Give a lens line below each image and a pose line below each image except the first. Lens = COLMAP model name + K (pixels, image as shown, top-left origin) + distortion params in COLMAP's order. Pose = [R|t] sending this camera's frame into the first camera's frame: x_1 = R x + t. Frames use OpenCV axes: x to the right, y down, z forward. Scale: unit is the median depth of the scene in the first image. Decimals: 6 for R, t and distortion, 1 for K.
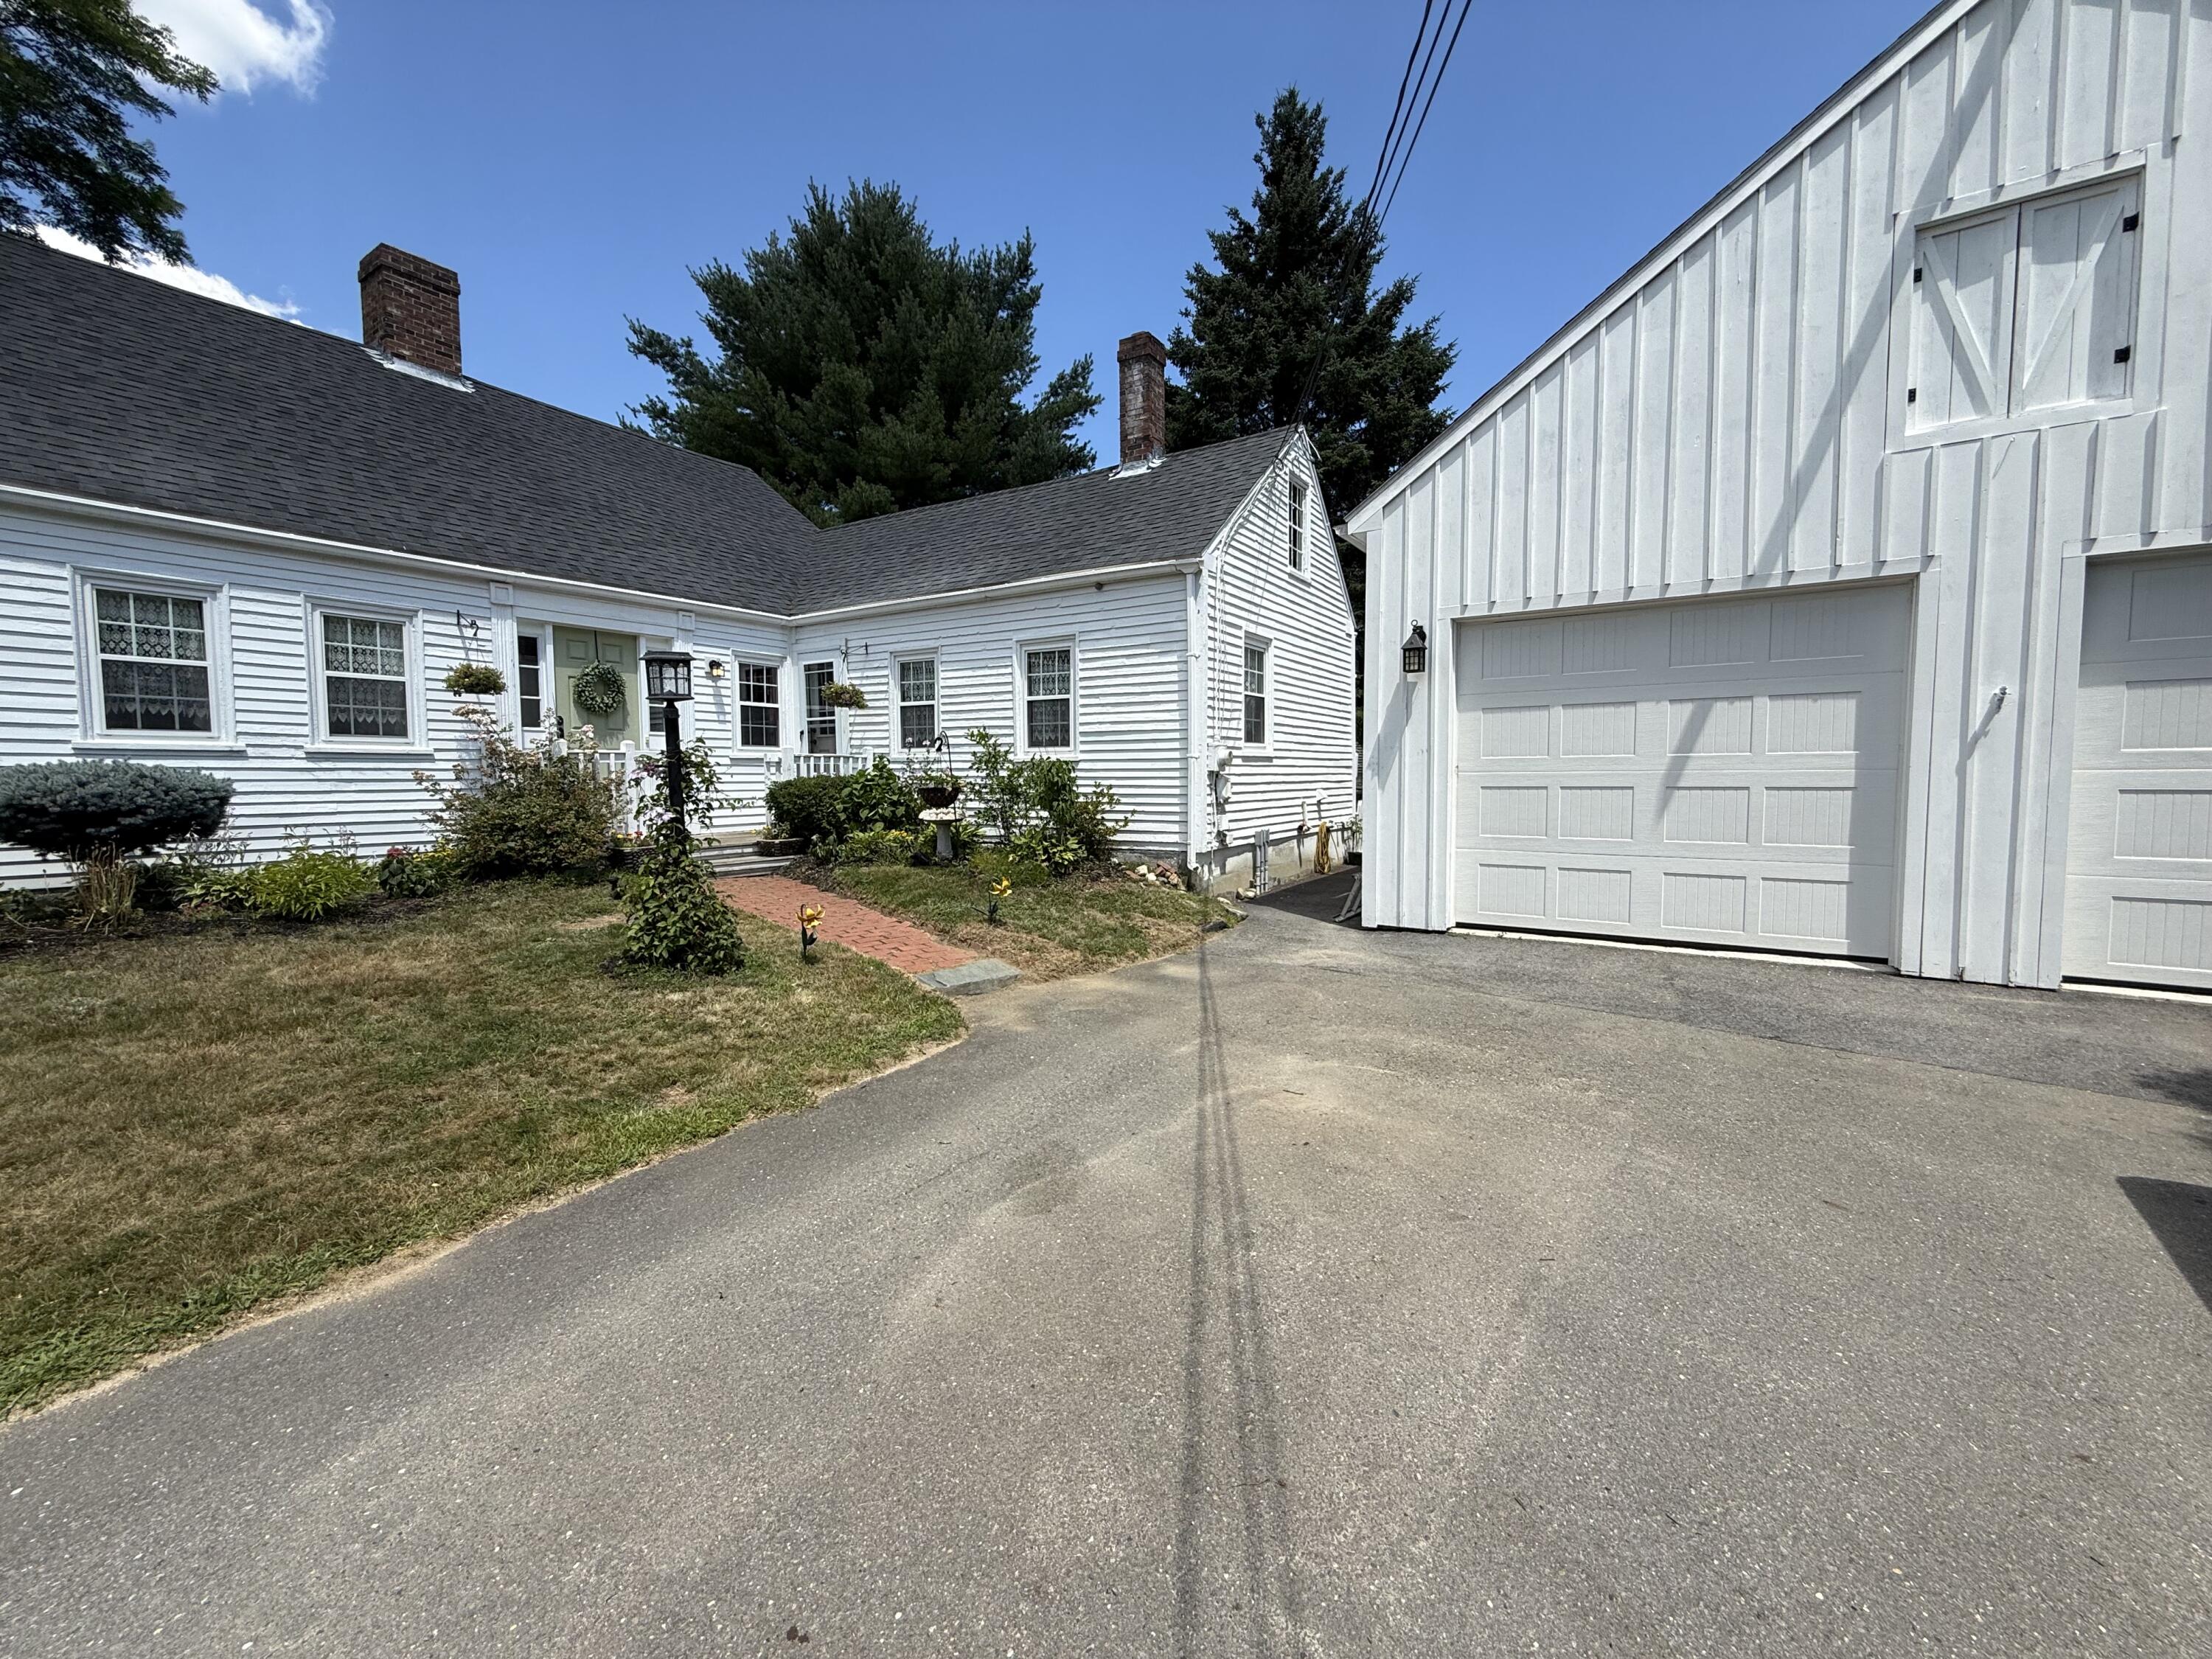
lens RADIAL K [[879.7, 0, 1103.1], [0, 879.7, 826.3], [0, 0, 1]] dist [-0.001546, 0.000613]
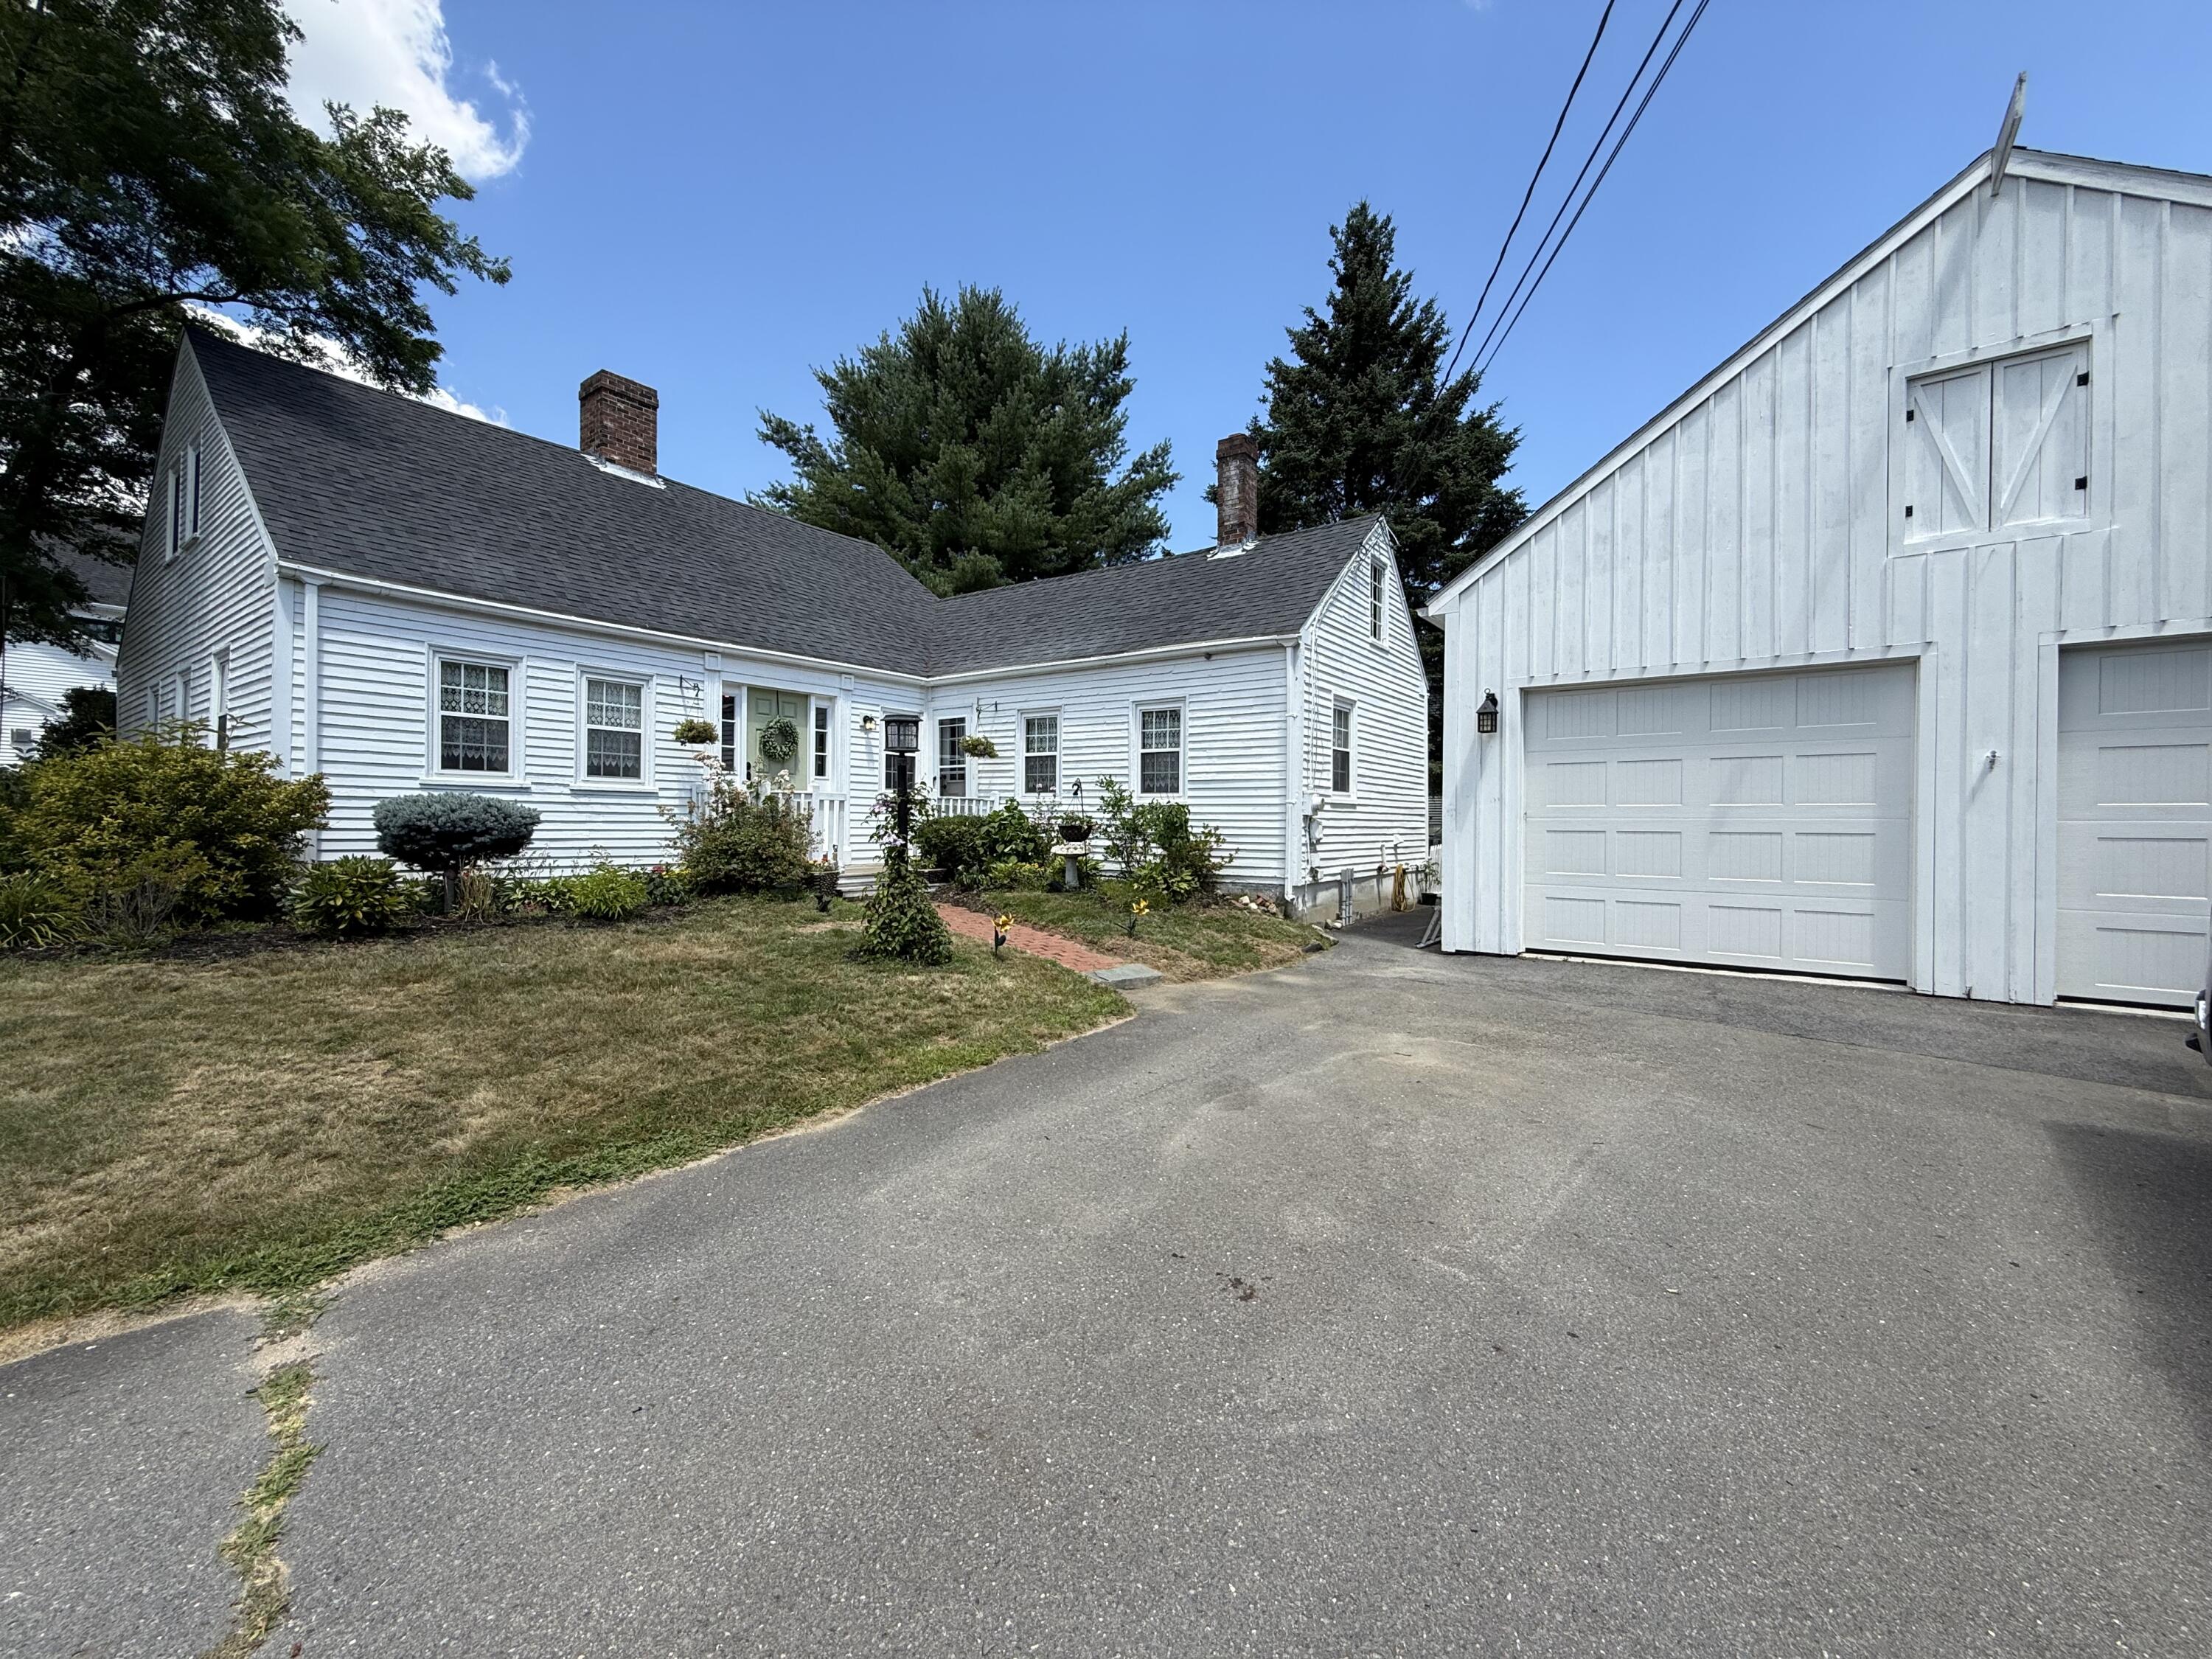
lens RADIAL K [[879.7, 0, 1103.9], [0, 879.7, 826.3], [0, 0, 1]] dist [-0.001546, 0.000613]
pose [[0.998064, 0.014159, -0.060556, -0.080873], [-0.017506, 0.998327, -0.055098, 0.022454], [0.059675, 0.056052, 0.996643, -0.185225]]
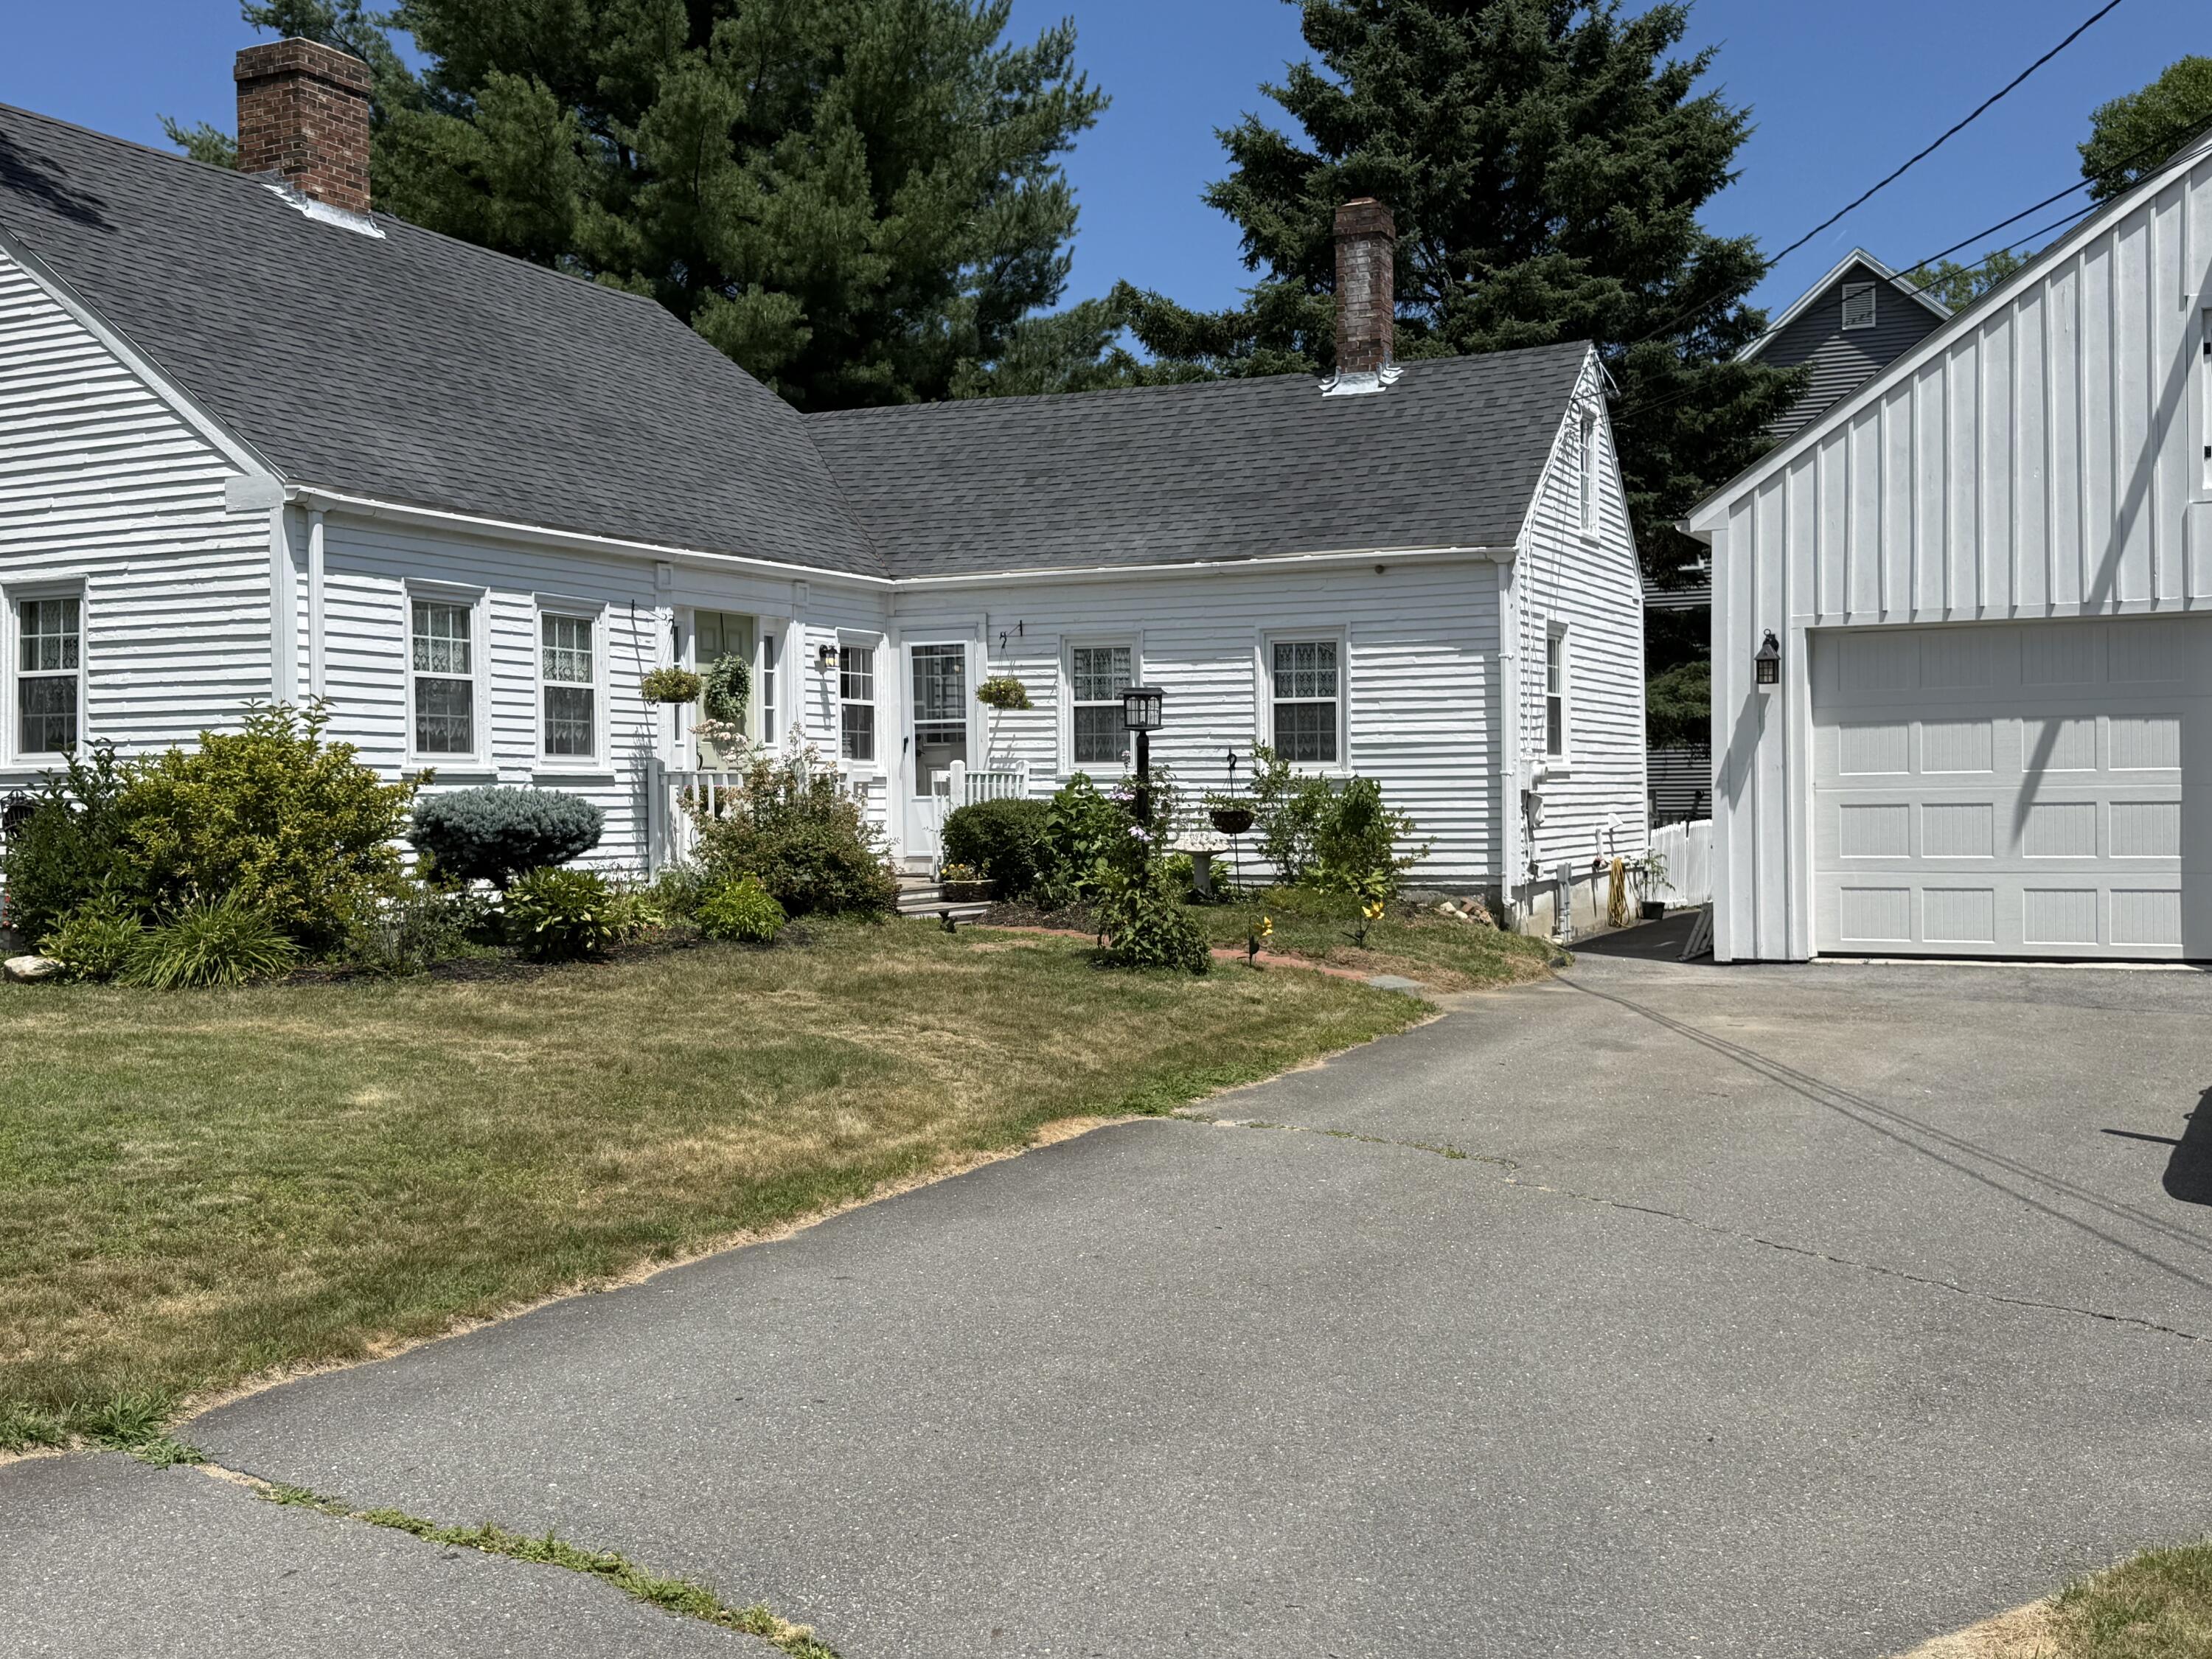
lens RADIAL K [[2217.0, 0, 1101.1], [0, 2217.0, 823.1], [0, 0, 1]] dist [0.078398, 0.000000]
pose [[0.992596, -0.008398, 0.121169, -0.615152], [0.014267, 0.998762, -0.047649, 0.073862], [-0.120619, 0.049025, 0.991488, -1.217379]]
